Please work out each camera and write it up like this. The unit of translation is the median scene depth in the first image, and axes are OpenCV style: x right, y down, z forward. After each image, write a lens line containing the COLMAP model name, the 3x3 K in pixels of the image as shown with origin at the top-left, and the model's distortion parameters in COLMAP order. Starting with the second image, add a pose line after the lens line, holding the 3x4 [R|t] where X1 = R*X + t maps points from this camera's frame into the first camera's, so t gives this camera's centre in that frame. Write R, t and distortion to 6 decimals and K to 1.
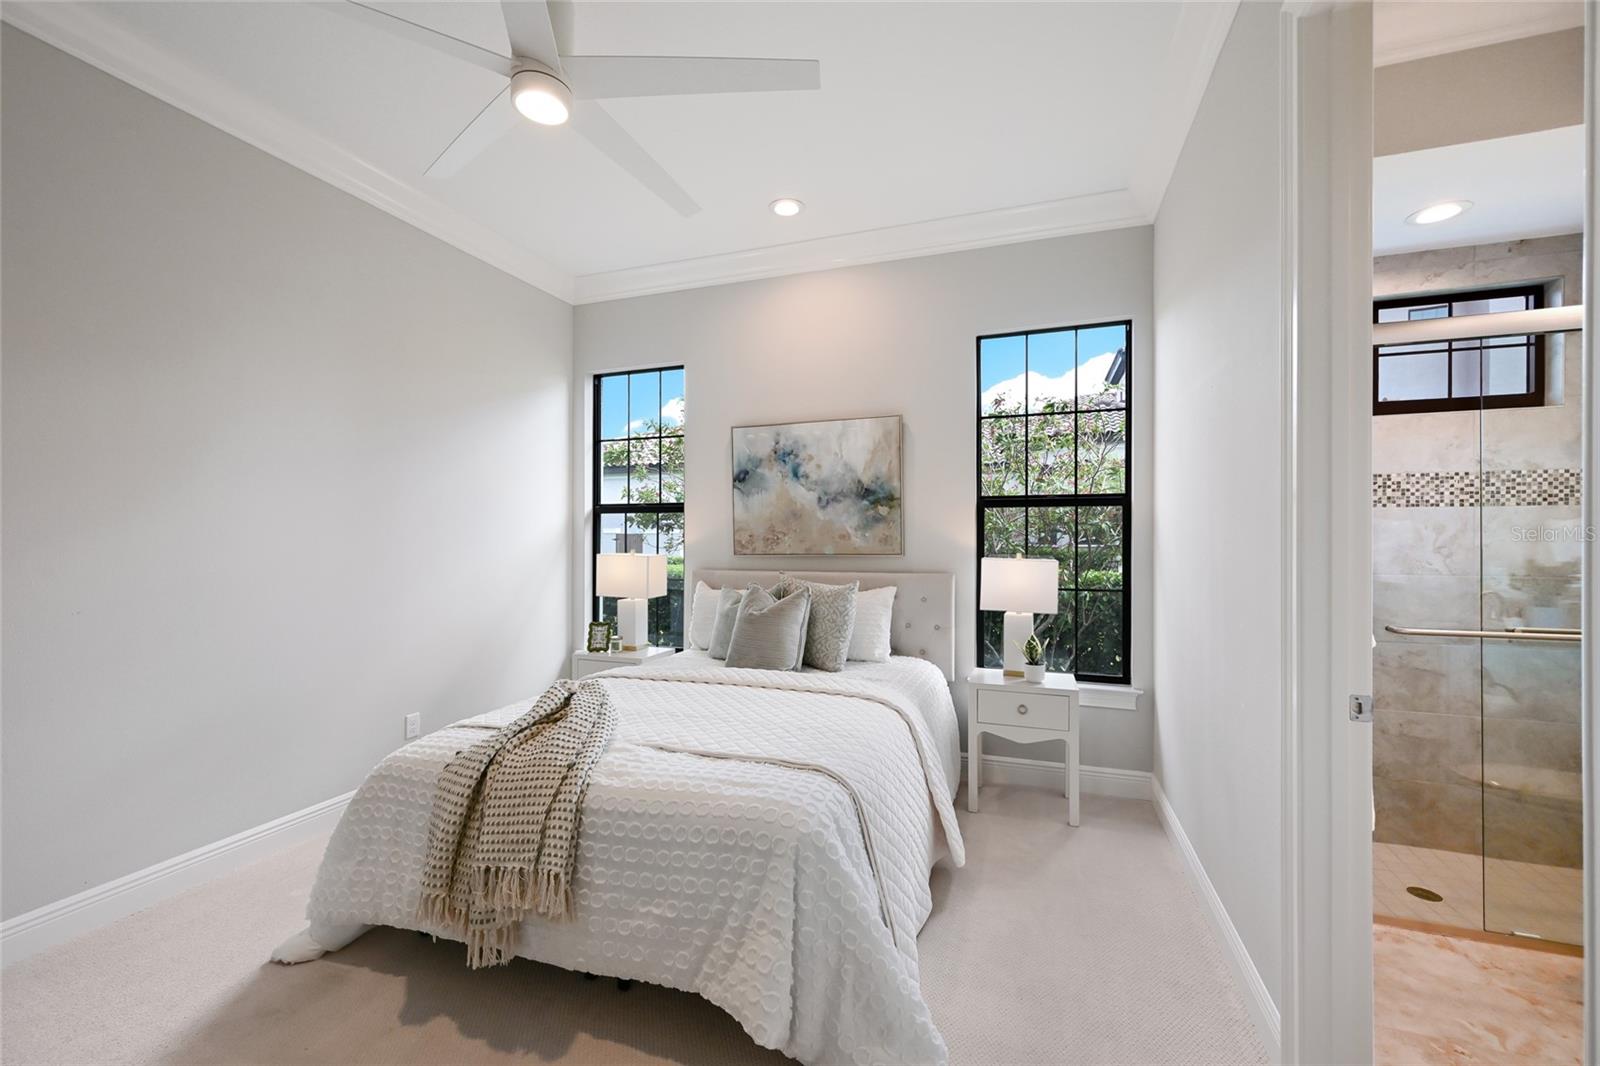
lens RADIAL K [[636.3, 0, 803.9], [0, 636.3, 532.8], [0, 0, 1]] dist [0.003441, 0.000753]
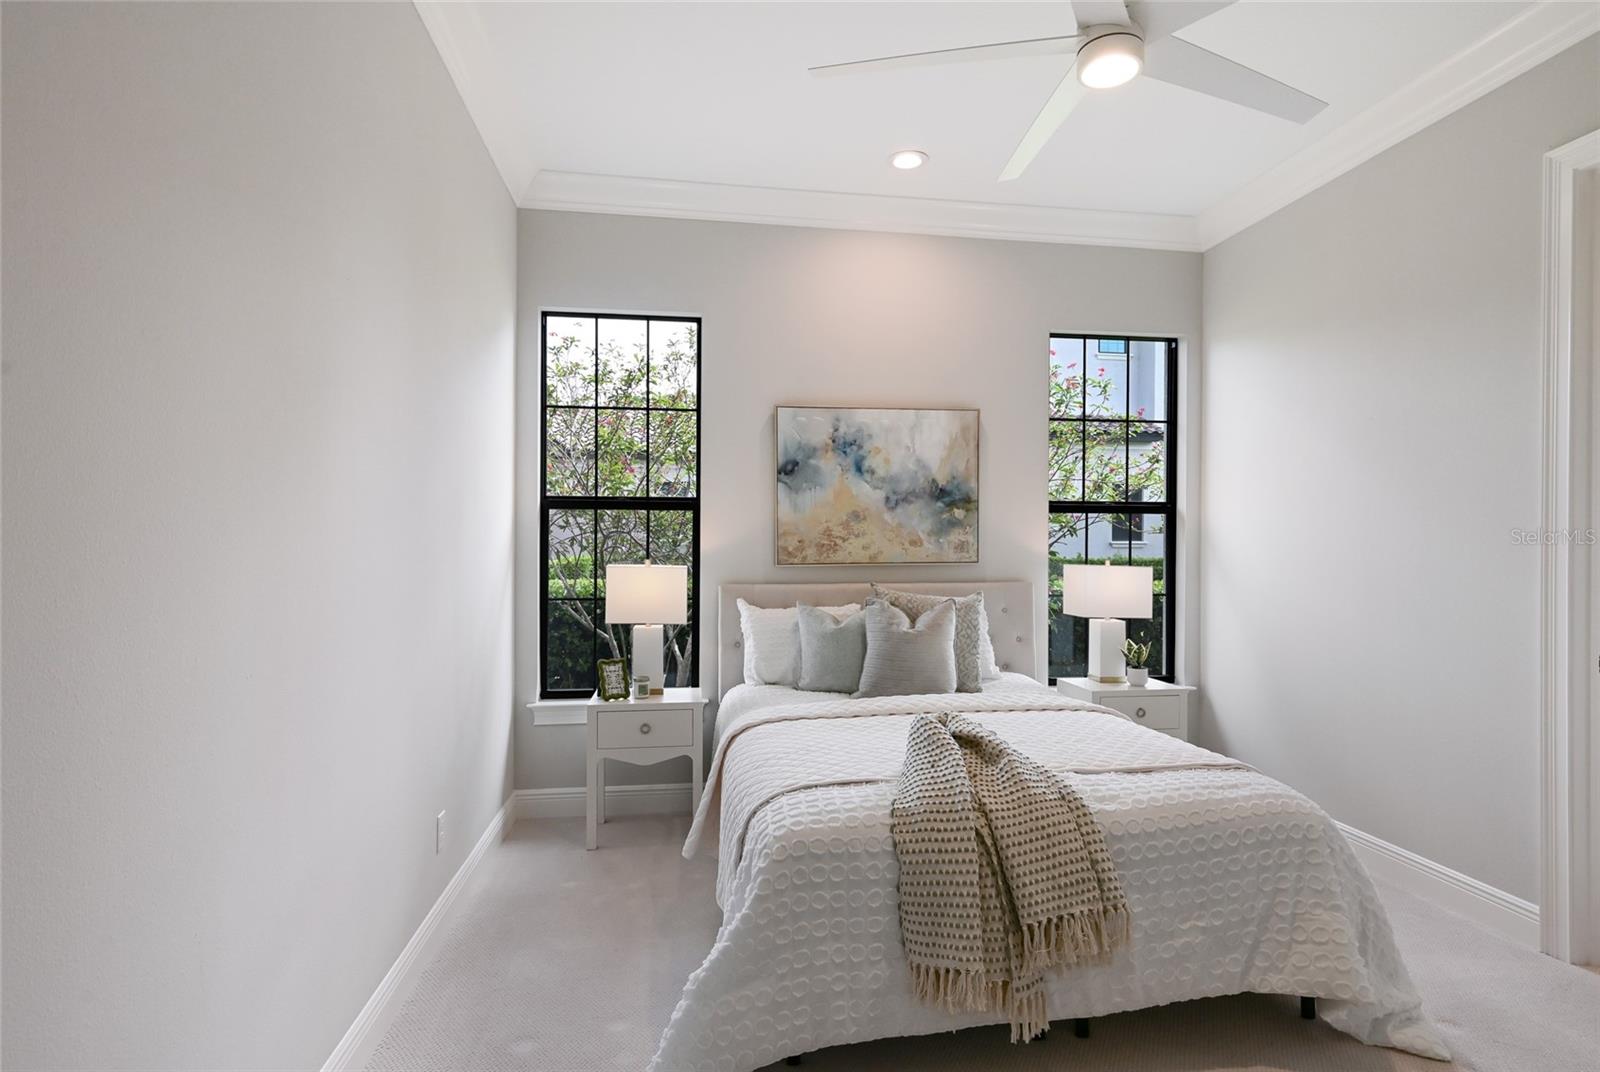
lens RADIAL K [[813.6, 0, 809.4], [0, 813.6, 547.9], [0, 0, 1]] dist [0.012132, -0.000241]
pose [[0.883865, -0.000641, 0.467741, -0.600547], [-0.004581, 0.999939, 0.010027, 0.002788], [-0.467719, -0.011005, 0.883809, 0.078345]]
